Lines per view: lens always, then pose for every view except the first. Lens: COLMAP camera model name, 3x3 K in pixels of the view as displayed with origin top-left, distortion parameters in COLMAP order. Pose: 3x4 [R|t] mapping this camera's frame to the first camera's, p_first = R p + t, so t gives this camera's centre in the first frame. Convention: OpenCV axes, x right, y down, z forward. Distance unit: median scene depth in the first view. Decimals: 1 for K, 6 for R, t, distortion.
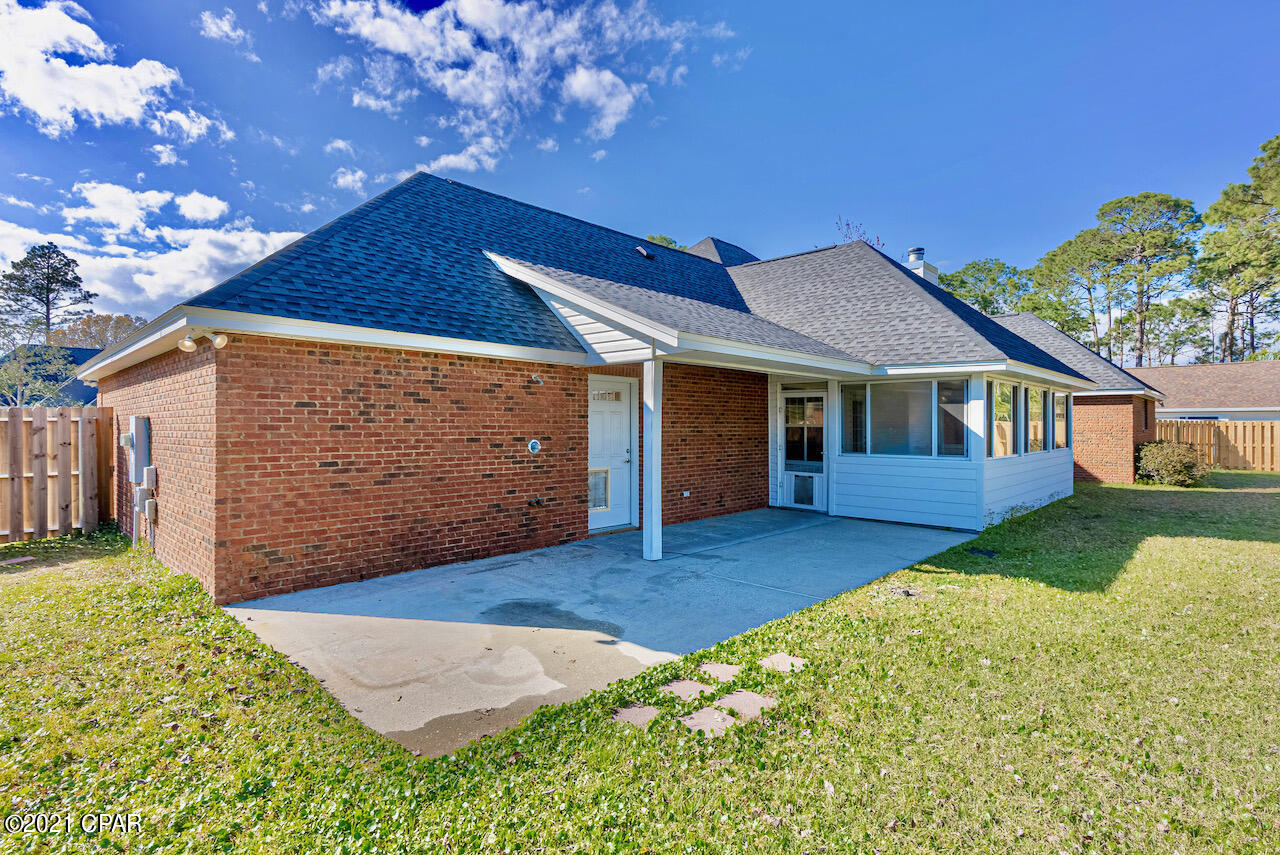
lens RADIAL K [[623.8, 0, 640.0], [0, 623.8, 427.5], [0, 0, 1]] dist [0.000112, -0.000089]
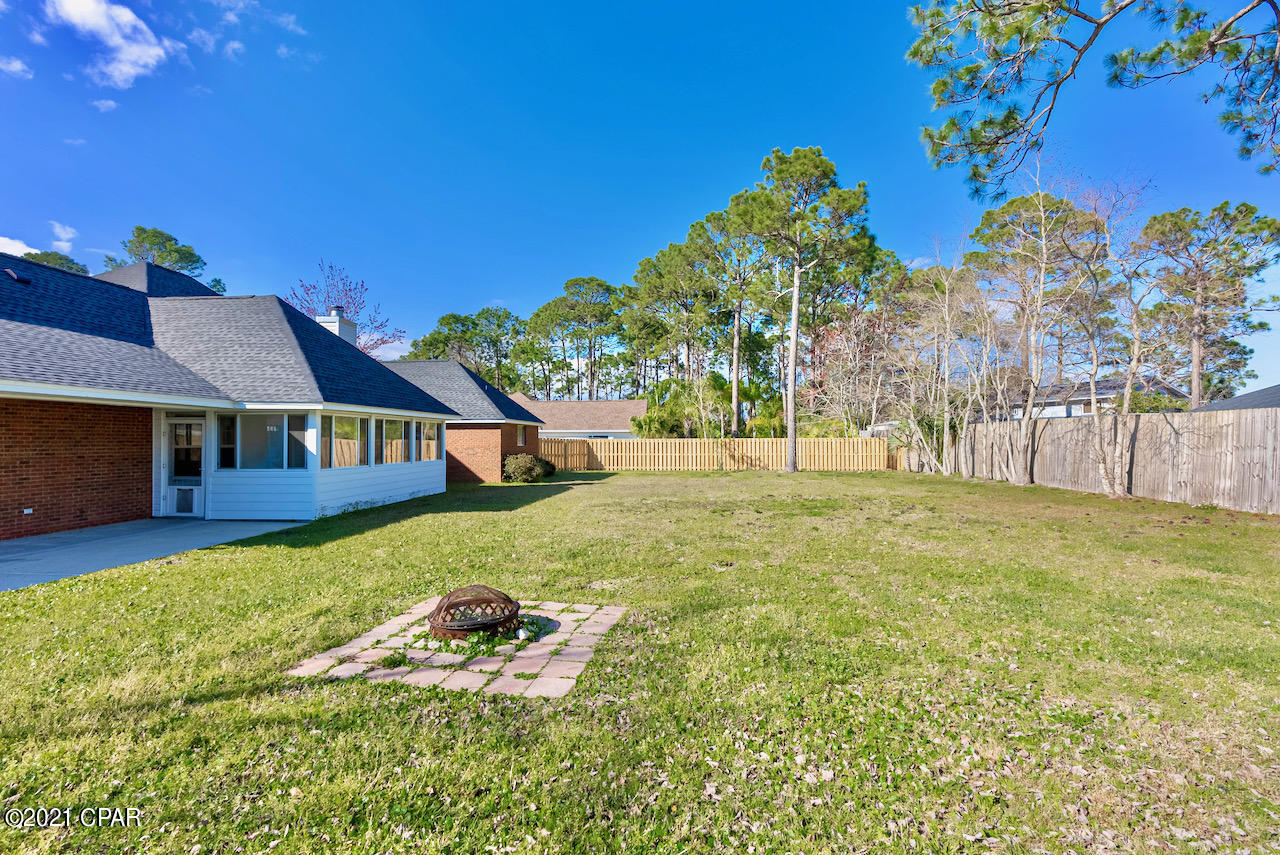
lens RADIAL K [[588.9, 0, 640.0], [0, 588.9, 427.5], [0, 0, 1]] dist [-0.036213, 0.016543]
pose [[0.773908, 0.007876, 0.633249, 0.229226], [0.008944, 0.999687, -0.023365, -0.007140], [-0.633235, 0.023746, 0.773595, -0.419951]]
